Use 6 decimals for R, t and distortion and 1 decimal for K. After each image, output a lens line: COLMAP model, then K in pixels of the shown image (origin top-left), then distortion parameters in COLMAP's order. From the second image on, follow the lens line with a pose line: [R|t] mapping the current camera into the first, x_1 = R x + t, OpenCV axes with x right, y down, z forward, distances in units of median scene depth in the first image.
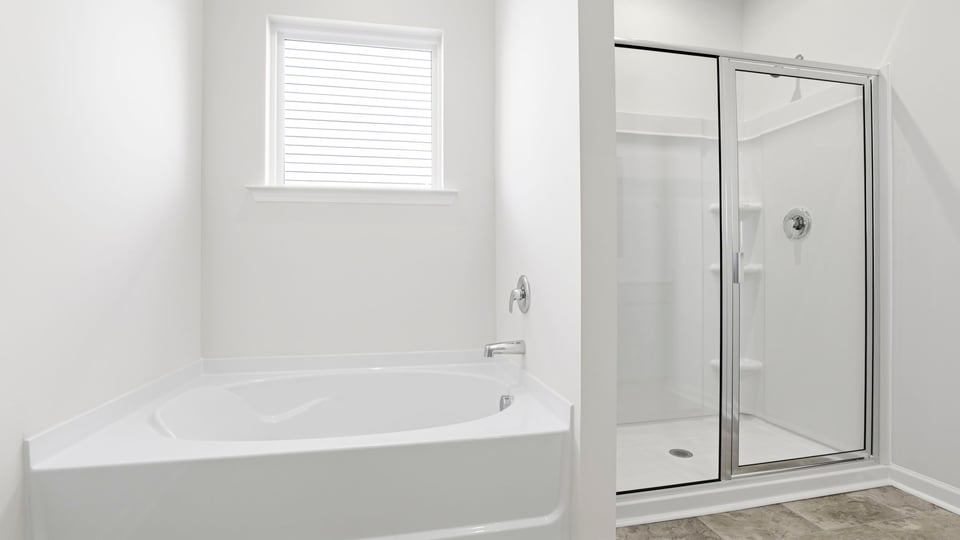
lens RADIAL K [[463.0, 0, 477.1], [0, 463.0, 264.6], [0, 0, 1]] dist [0.004262, 0.003103]
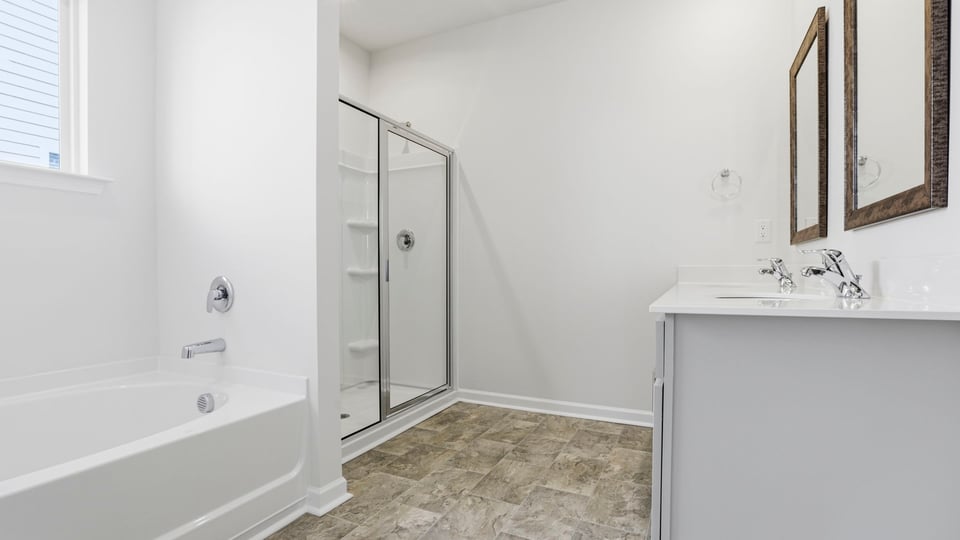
lens RADIAL K [[439.8, 0, 484.5], [0, 439.8, 271.6], [0, 0, 1]] dist [-0.009606, 0.002878]
pose [[0.645806, 0.005667, 0.763481, -0.270924], [-0.010649, 0.999942, 0.001586, 0.005615], [-0.763428, -0.009155, 0.645828, -0.086244]]
